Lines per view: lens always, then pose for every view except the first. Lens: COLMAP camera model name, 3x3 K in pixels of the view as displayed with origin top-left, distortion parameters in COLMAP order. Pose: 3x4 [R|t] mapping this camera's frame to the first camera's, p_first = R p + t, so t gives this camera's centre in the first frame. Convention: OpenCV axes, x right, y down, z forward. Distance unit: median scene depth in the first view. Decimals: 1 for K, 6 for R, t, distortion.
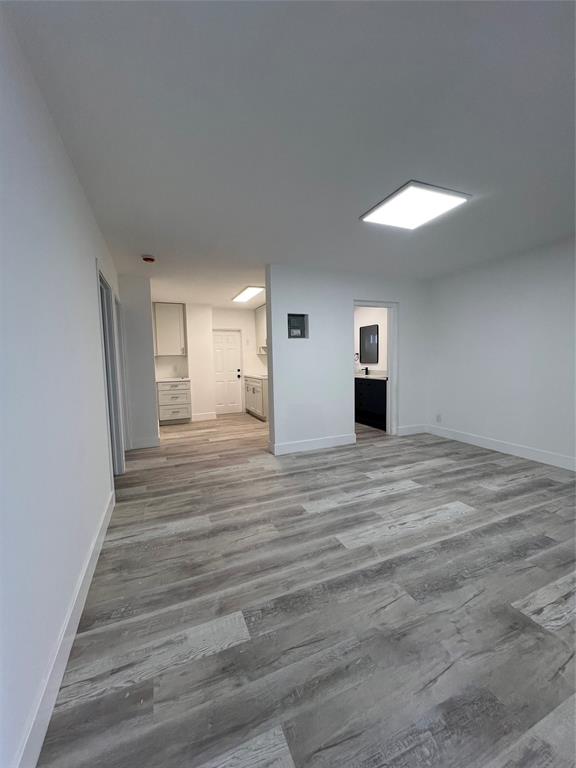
lens RADIAL K [[304.0, 0, 292.9], [0, 304.0, 382.4], [0, 0, 1]] dist [-0.000425, 0.000247]
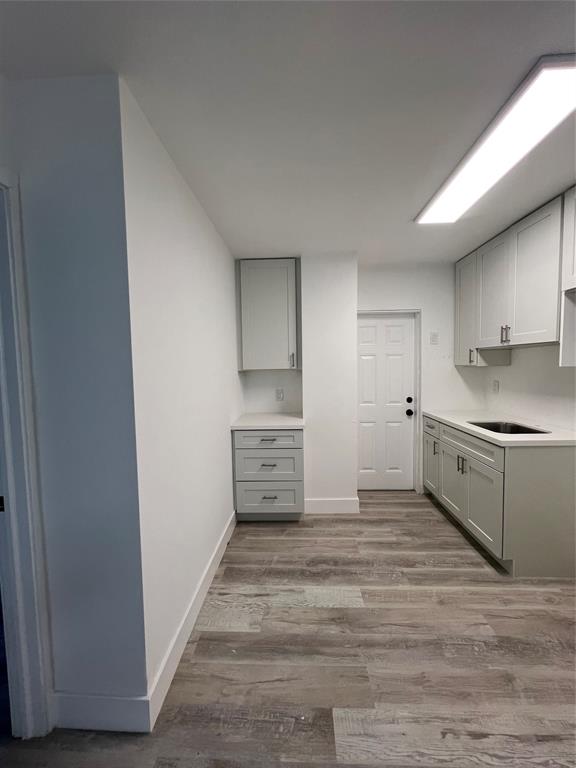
lens RADIAL K [[304.0, 0, 292.9], [0, 304.0, 382.4], [0, 0, 1]] dist [-0.000425, 0.000247]
pose [[0.900757, 0.029996, -0.433286, -0.262565], [-0.036290, 0.999322, -0.006262, -0.109705], [0.432804, 0.021365, 0.901235, 0.956833]]
